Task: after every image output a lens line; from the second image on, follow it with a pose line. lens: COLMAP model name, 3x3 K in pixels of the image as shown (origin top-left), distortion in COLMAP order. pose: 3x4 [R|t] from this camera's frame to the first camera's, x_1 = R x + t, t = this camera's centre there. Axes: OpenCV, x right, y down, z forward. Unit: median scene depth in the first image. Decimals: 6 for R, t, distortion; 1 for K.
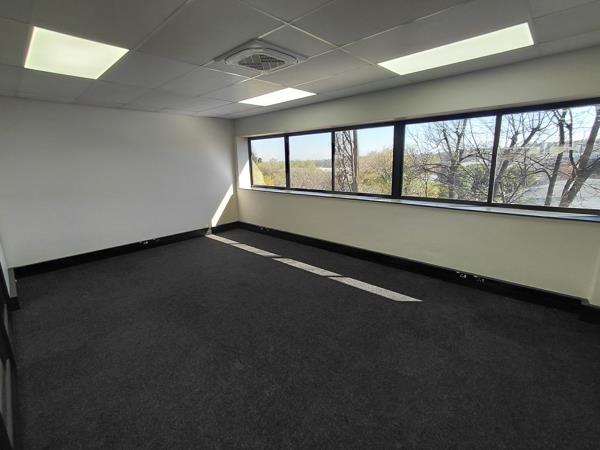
lens RADIAL K [[290.1, 0, 300.5], [0, 290.1, 232.6], [0, 0, 1]] dist [-0.002715, -0.000483]
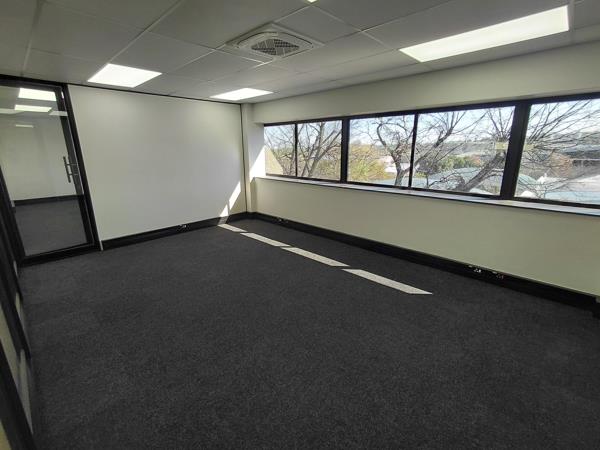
lens RADIAL K [[284.1, 0, 300.0], [0, 284.1, 225.0], [0, 0, 1]] dist [-0.000295, 0.000029]
pose [[0.999807, 0.019406, -0.003122, -0.041539], [-0.019351, 0.999671, 0.016853, -0.009101], [0.003448, -0.016789, 0.999853, 0.040597]]
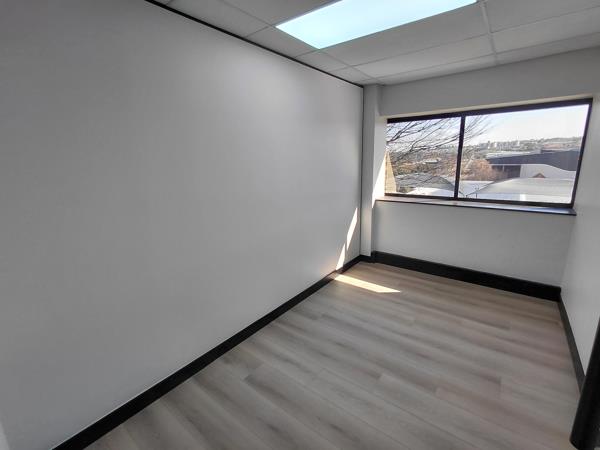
lens RADIAL K [[275.9, 0, 298.1], [0, 275.9, 221.9], [0, 0, 1]] dist [-0.001385, -0.000295]
pose [[0.995766, -0.024383, 0.088628, -0.357140], [0.026166, 0.999477, -0.019014, -0.079141], [-0.088118, 0.021252, 0.995883, 0.344693]]
